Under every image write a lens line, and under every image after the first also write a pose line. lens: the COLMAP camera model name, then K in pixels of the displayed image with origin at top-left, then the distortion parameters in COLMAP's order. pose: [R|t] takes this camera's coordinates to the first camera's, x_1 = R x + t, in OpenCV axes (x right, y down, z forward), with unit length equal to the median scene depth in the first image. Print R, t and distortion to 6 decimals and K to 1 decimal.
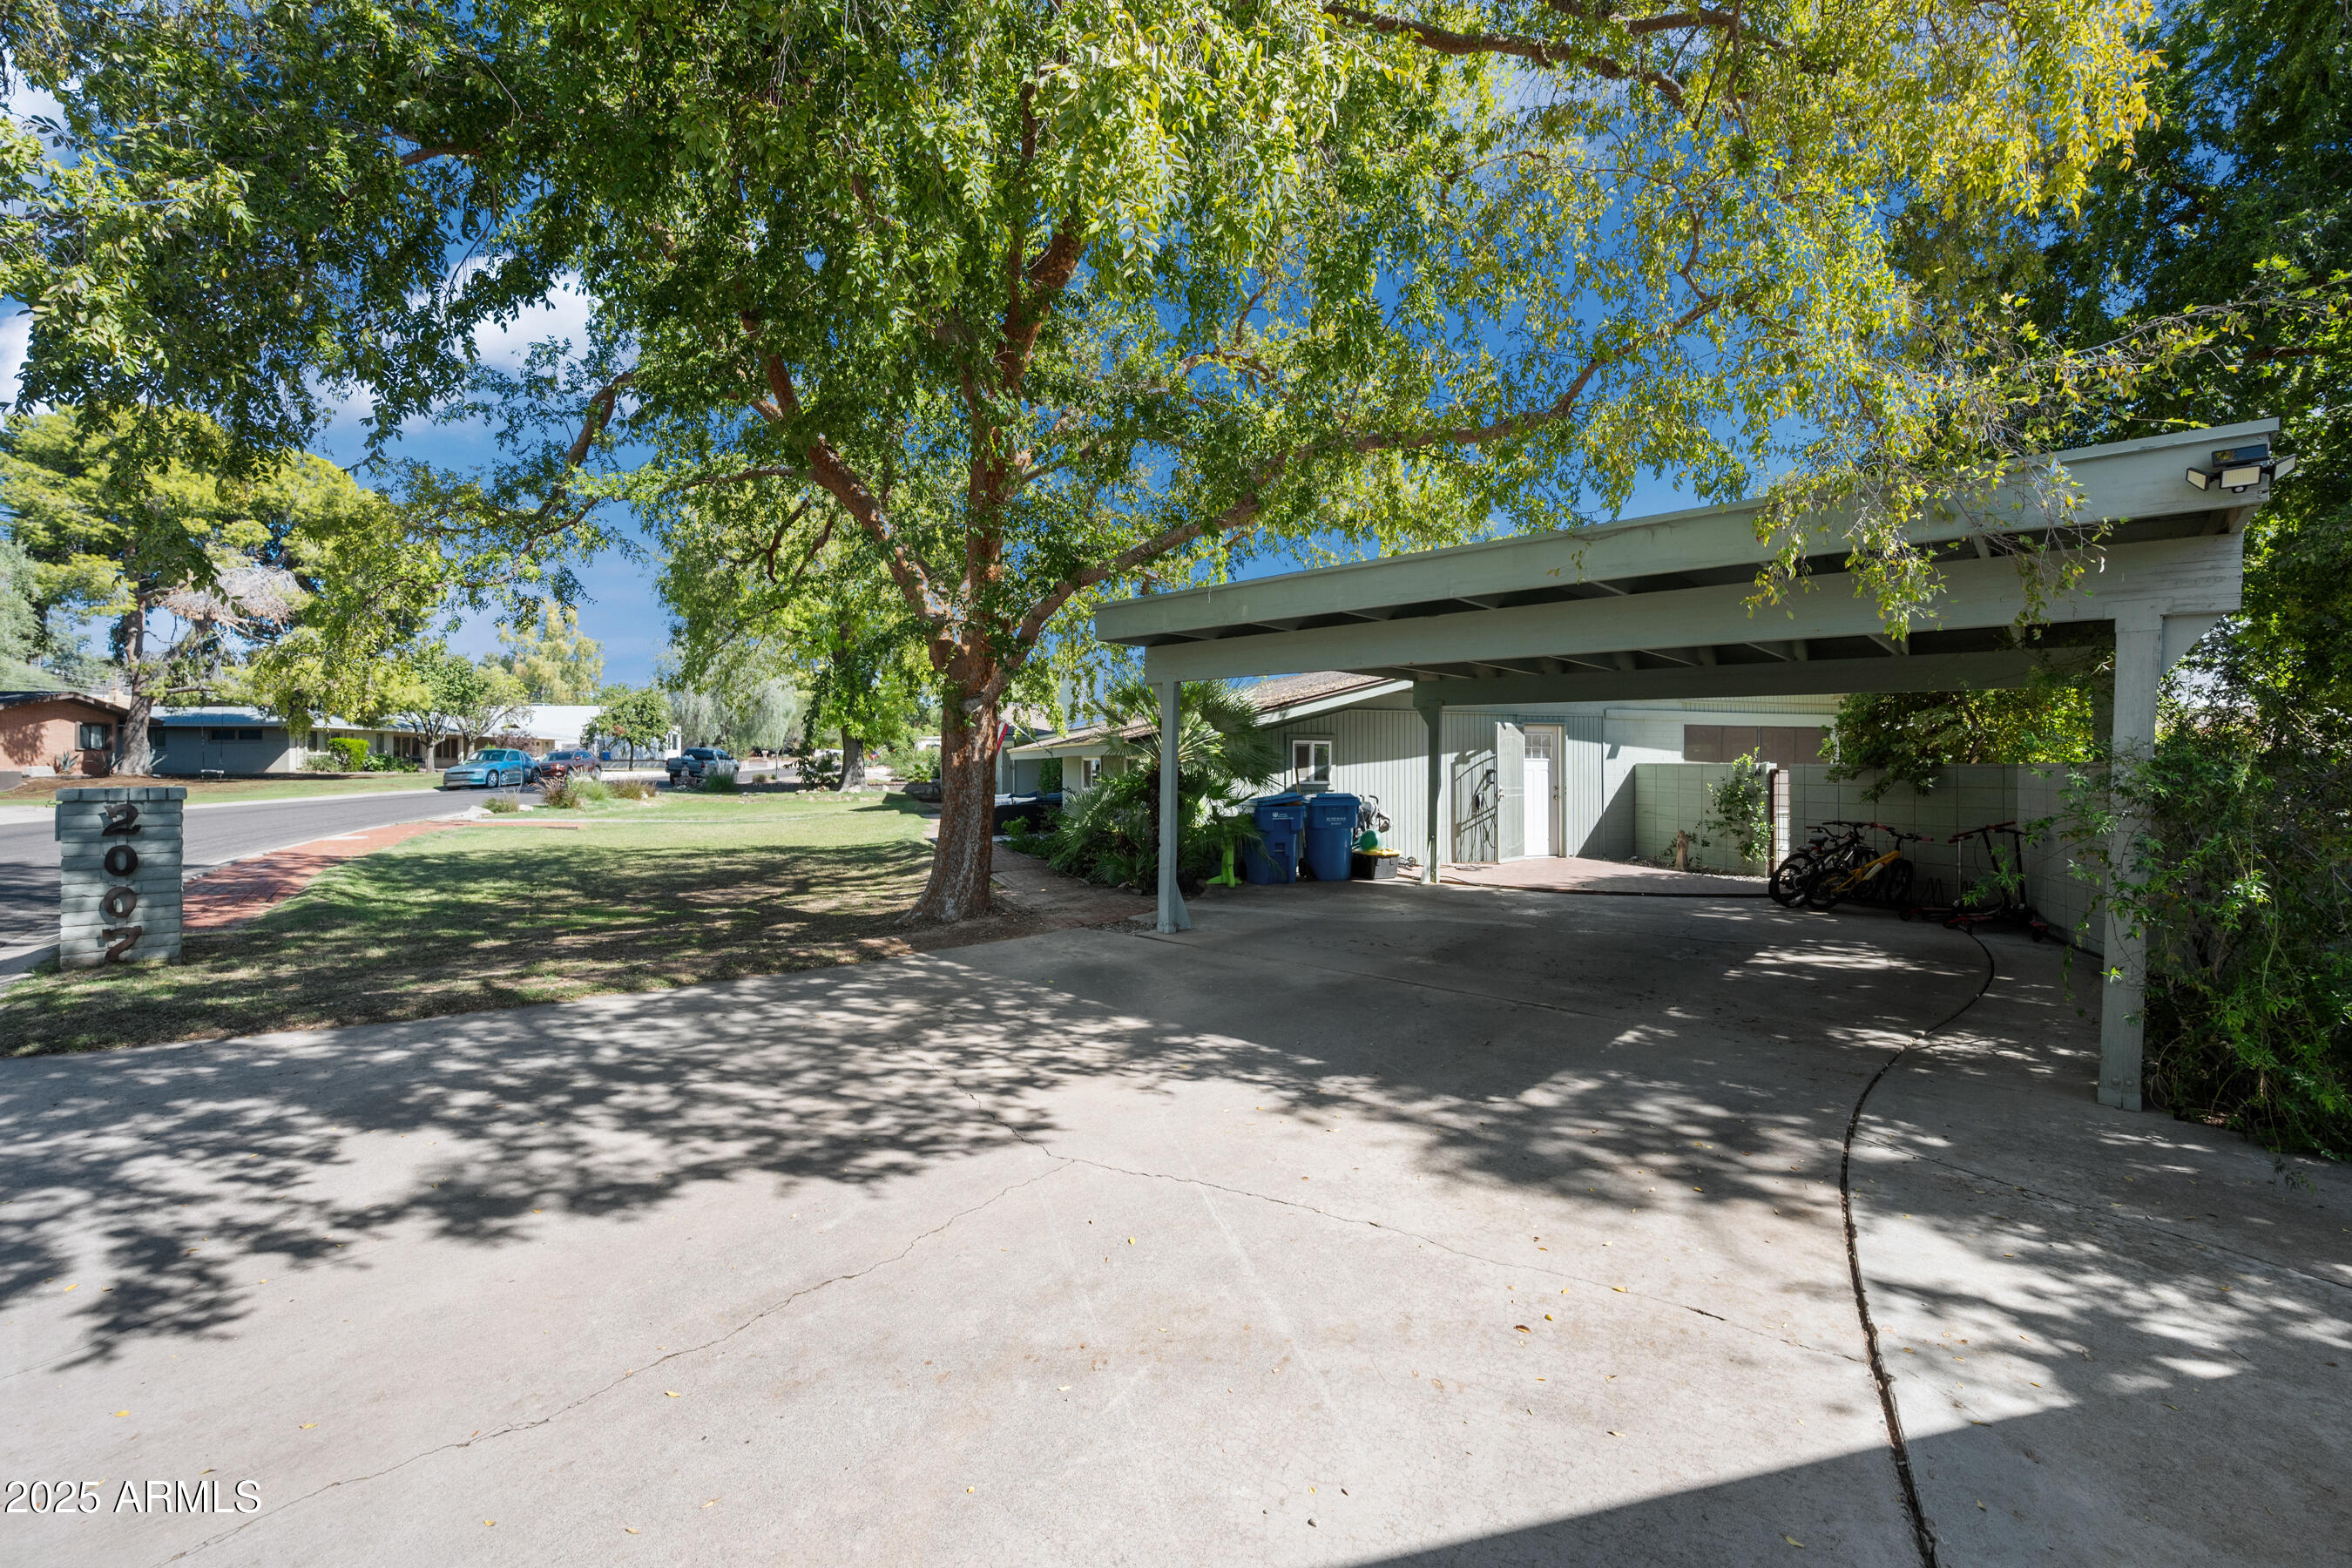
lens RADIAL K [[970.2, 0, 1183.5], [0, 970.2, 778.4], [0, 0, 1]] dist [0.000749, 0.000121]
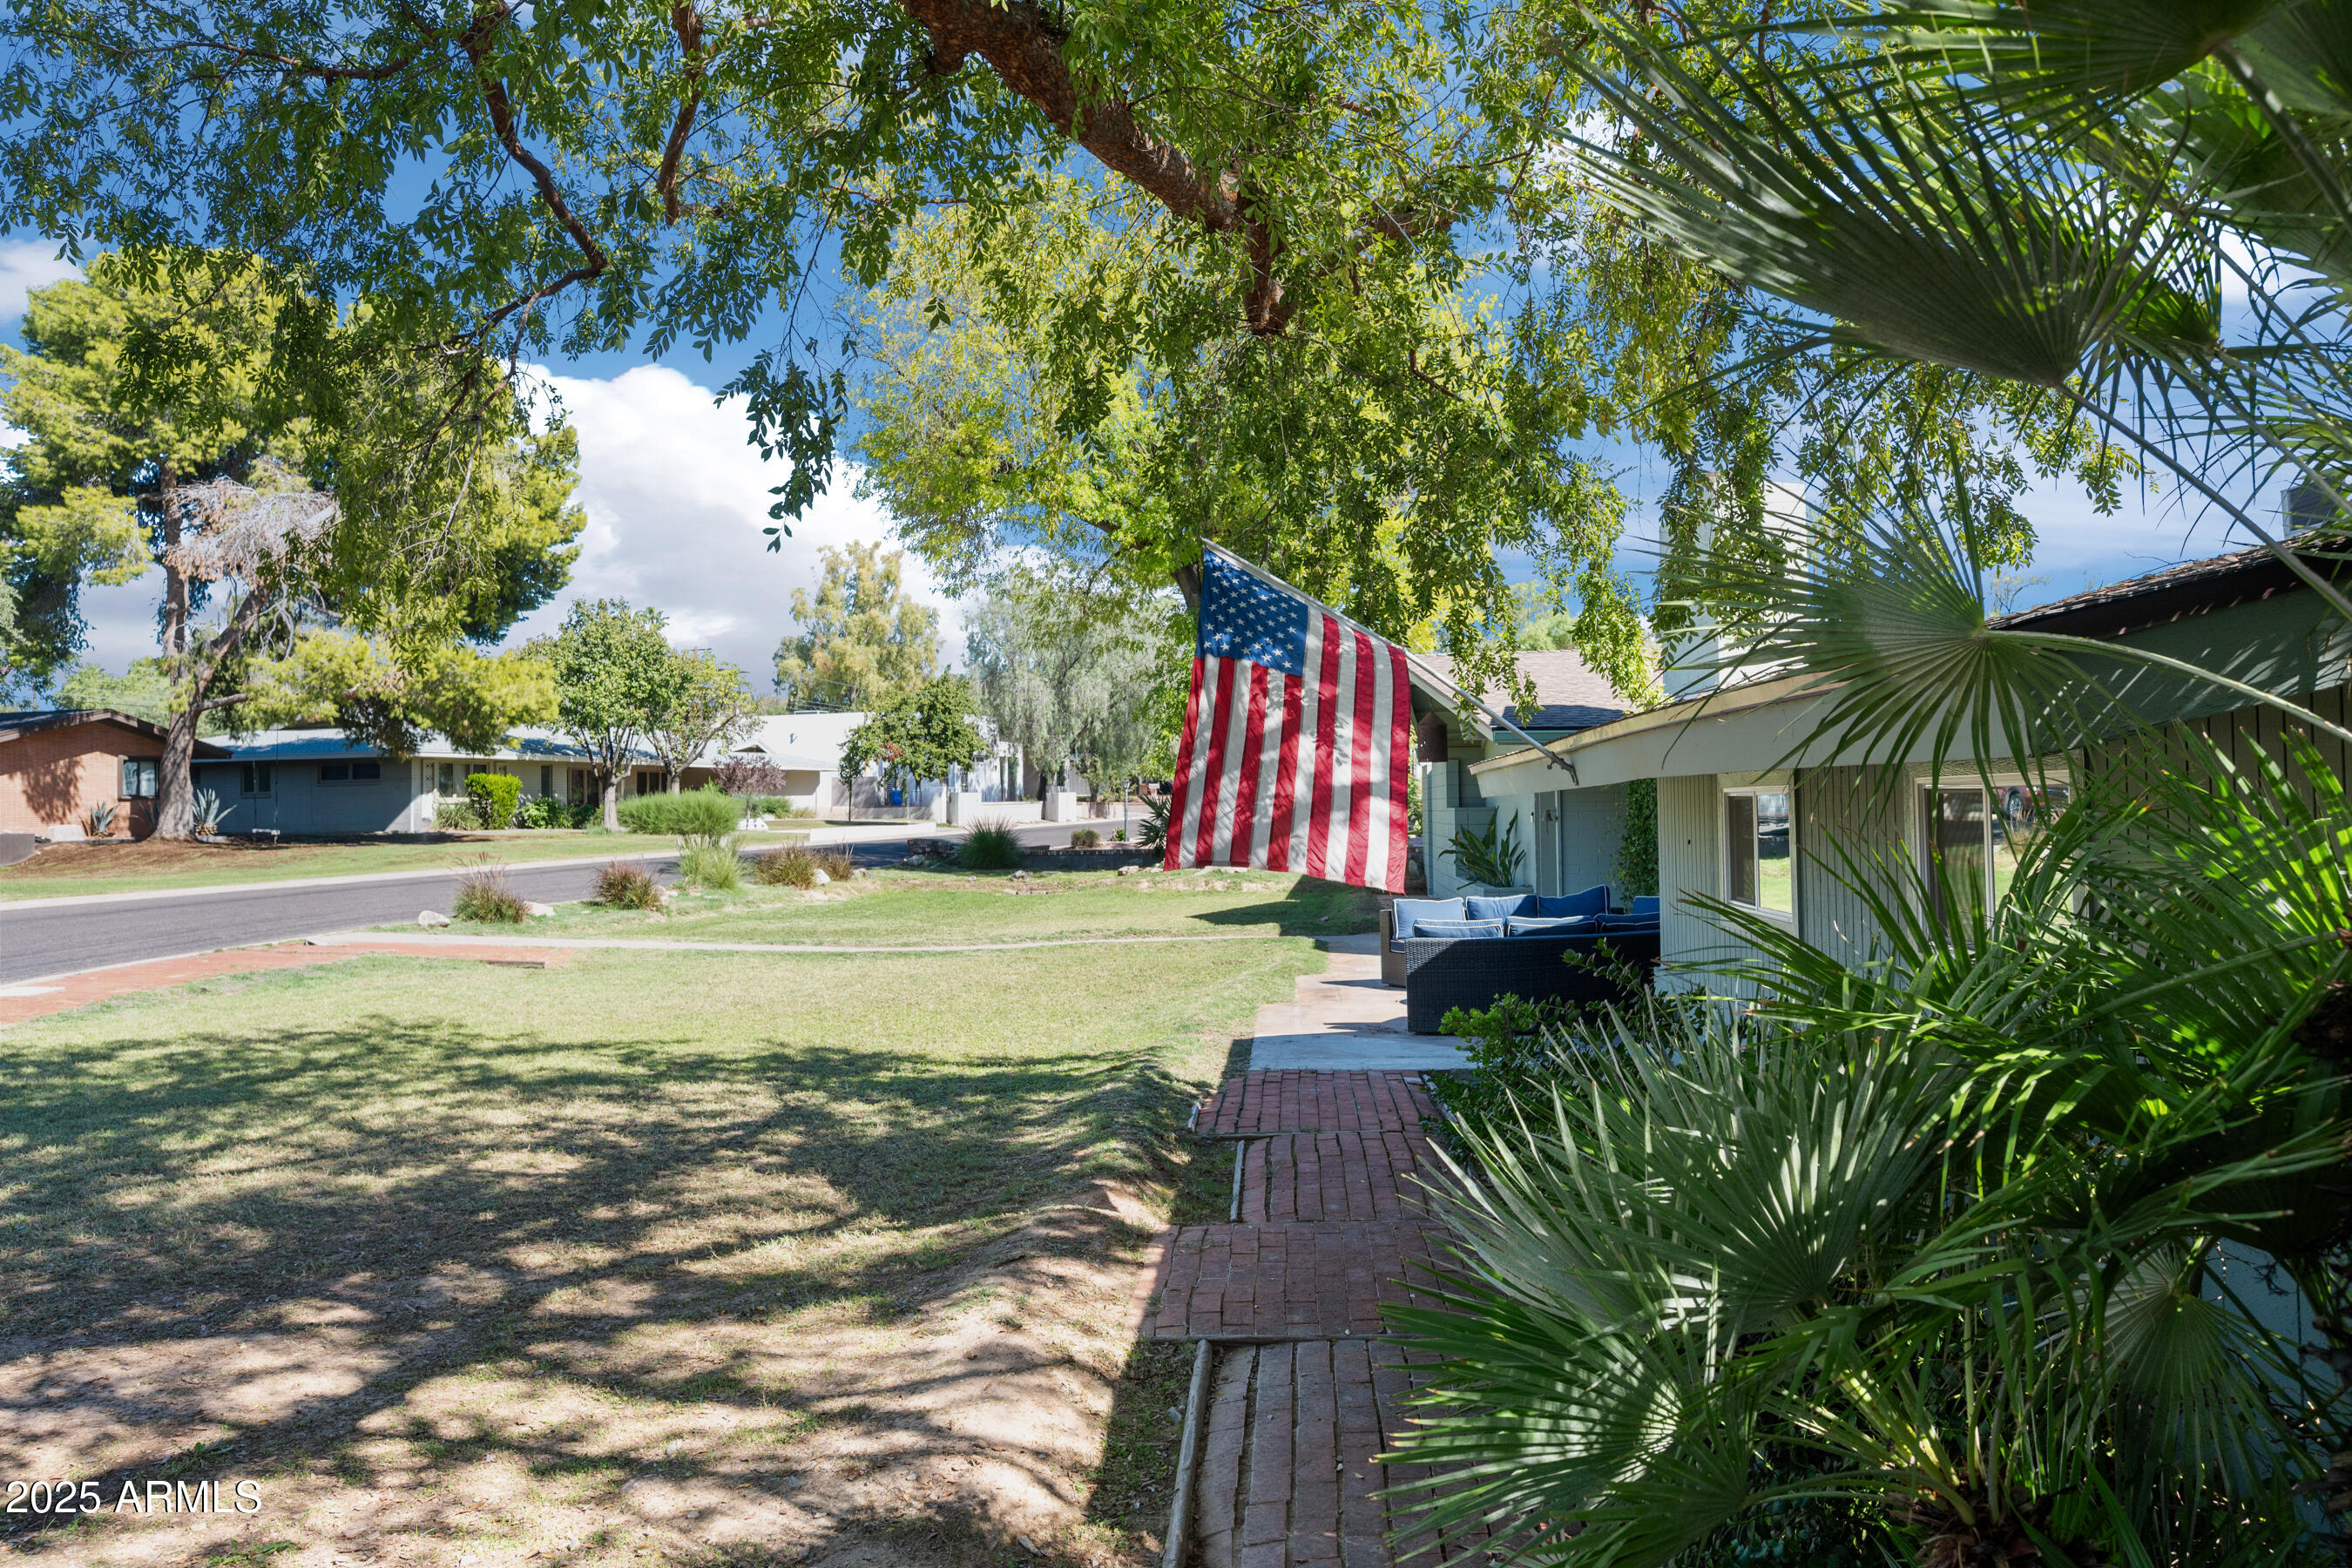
lens RADIAL K [[1745.5, 0, 1173.8], [0, 1745.5, 783.4], [0, 0, 1]] dist [-0.011040, -0.001490]
pose [[0.907860, -0.015757, -0.418978, -0.018783], [0.004870, 0.999622, -0.027041, -0.004869], [0.419246, 0.022509, 0.907594, 0.236543]]
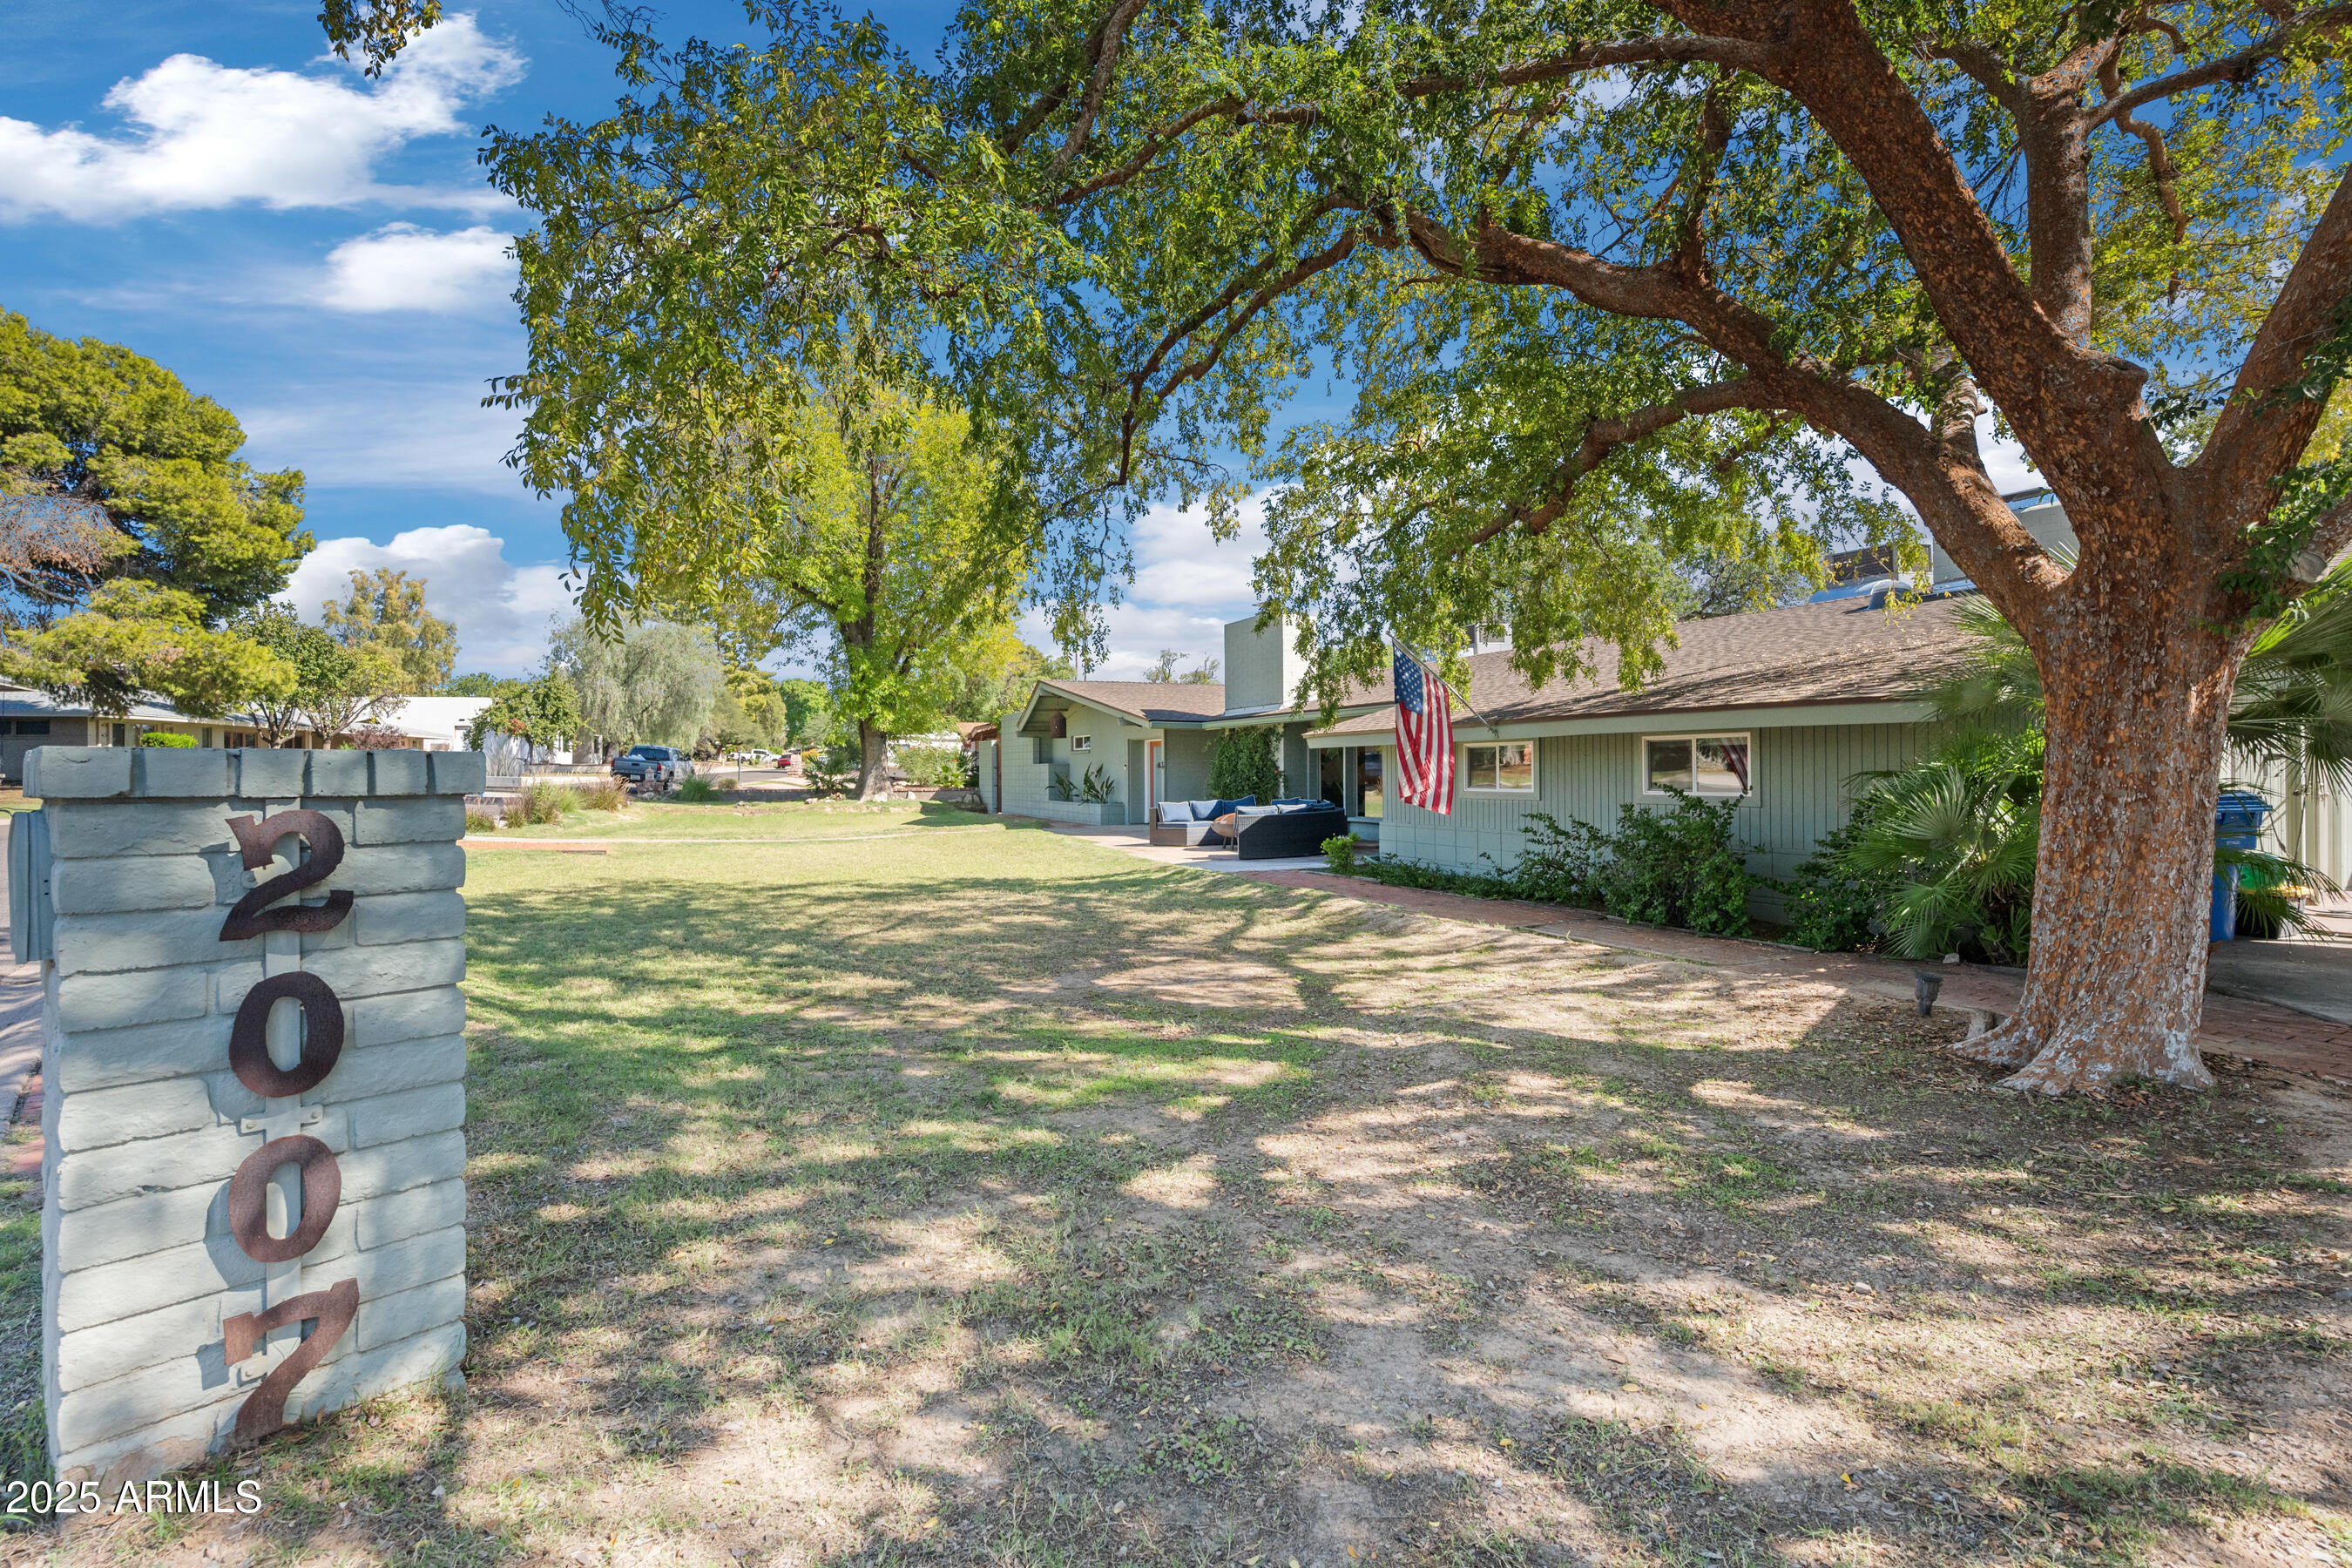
lens RADIAL K [[1065.8, 0, 1170.1], [0, 1065.8, 786.5], [0, 0, 1]] dist [0.001246, 0.000039]
pose [[0.997453, -0.003488, 0.071247, -0.168372], [0.003516, 0.999994, -0.000272, 0.004055], [-0.071246, 0.000522, 0.997459, 0.134338]]
